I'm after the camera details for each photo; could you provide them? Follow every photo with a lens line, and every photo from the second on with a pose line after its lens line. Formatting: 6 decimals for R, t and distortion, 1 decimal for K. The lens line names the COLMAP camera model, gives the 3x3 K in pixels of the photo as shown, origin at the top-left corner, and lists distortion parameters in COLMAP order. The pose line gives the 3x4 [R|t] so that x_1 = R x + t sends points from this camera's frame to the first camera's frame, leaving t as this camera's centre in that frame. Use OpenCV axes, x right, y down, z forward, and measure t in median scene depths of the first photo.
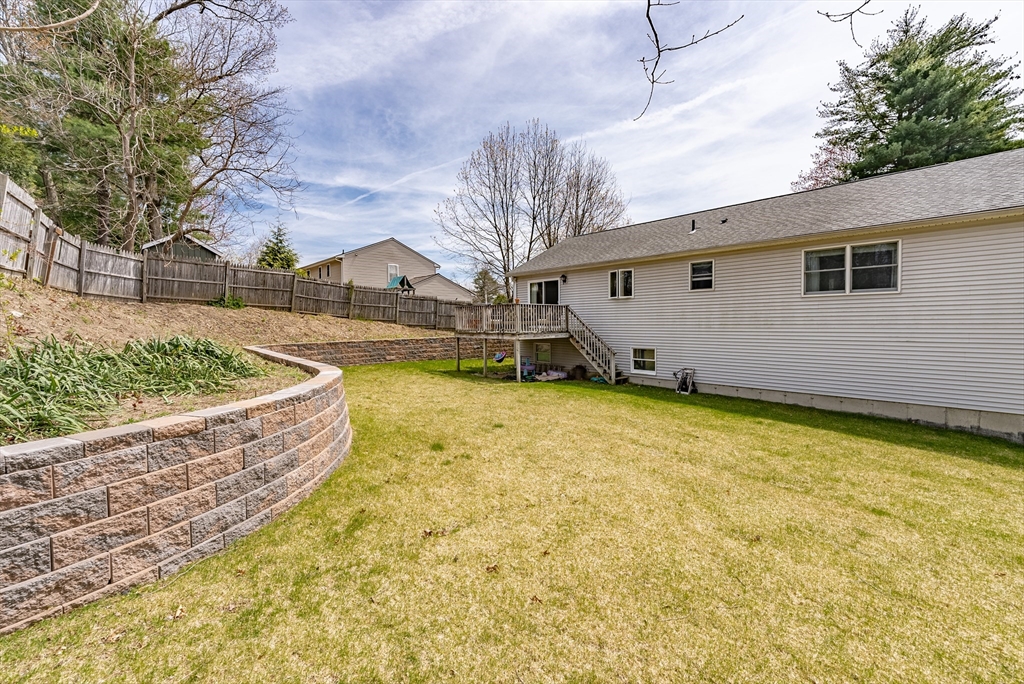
lens RADIAL K [[419.4, 0, 515.8], [0, 419.4, 340.4], [0, 0, 1]] dist [0.000387, -0.000455]
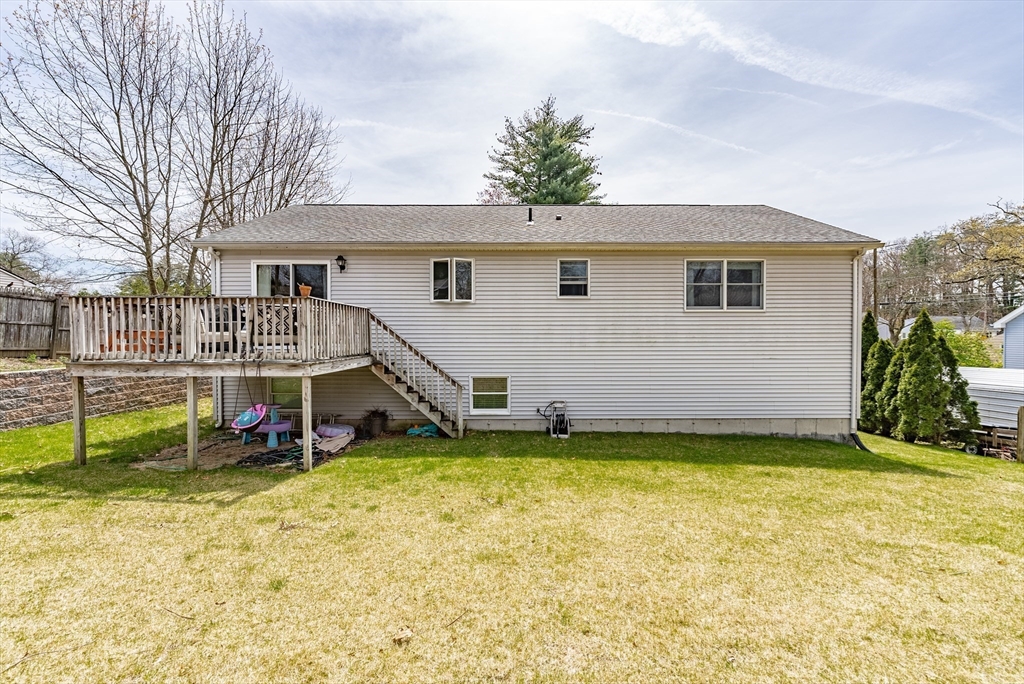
lens RADIAL K [[419.4, 0, 515.8], [0, 419.4, 340.4], [0, 0, 1]] dist [0.000387, -0.000455]
pose [[0.680159, 0.002003, 0.733062, -0.167016], [0.027470, 0.999224, -0.028217, -0.020095], [-0.732550, 0.039329, 0.679577, 0.497985]]
